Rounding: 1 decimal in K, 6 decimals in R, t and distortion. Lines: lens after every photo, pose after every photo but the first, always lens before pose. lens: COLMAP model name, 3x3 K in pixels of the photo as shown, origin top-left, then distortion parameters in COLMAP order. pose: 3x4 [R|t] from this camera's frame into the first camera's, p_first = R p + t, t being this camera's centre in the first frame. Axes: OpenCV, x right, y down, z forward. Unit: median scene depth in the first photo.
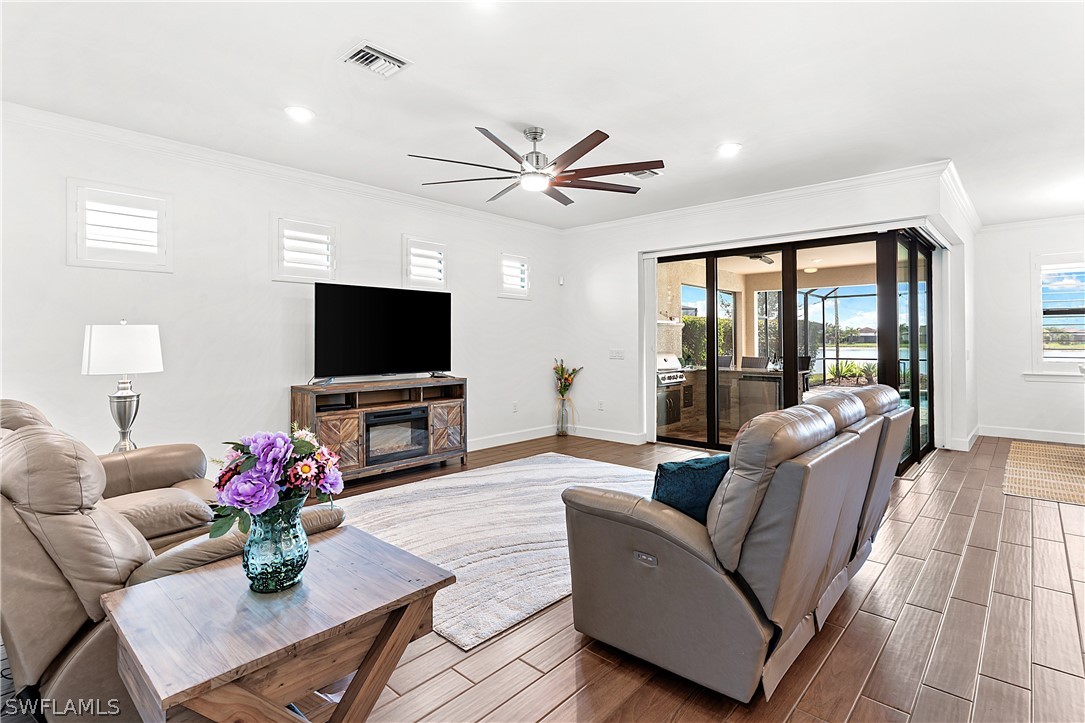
lens RADIAL K [[529.0, 0, 542.7], [0, 529.0, 330.4], [0, 0, 1]] dist [-0.000605, -0.000052]
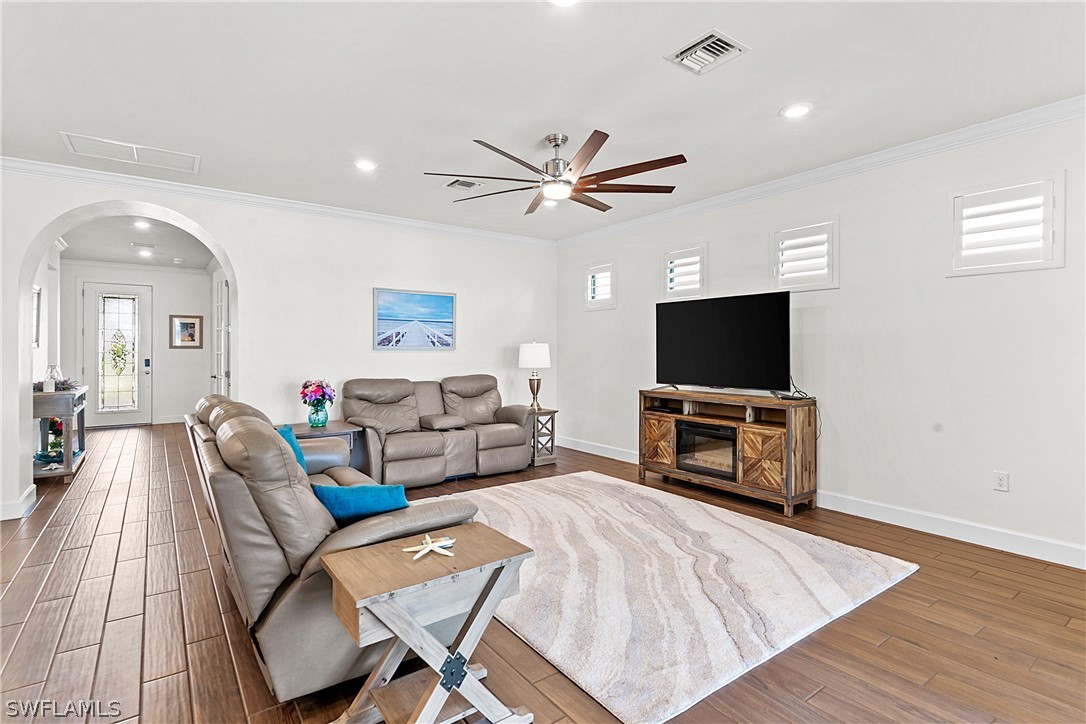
lens RADIAL K [[536.1, 0, 539.8], [0, 536.1, 351.5], [0, 0, 1]] dist [0.000800, 0.000963]
pose [[-0.212640, 0.007568, -0.977101, 0.711027], [0.025145, 0.999681, 0.002271, 0.008108], [0.976807, -0.024086, -0.212762, 0.871886]]
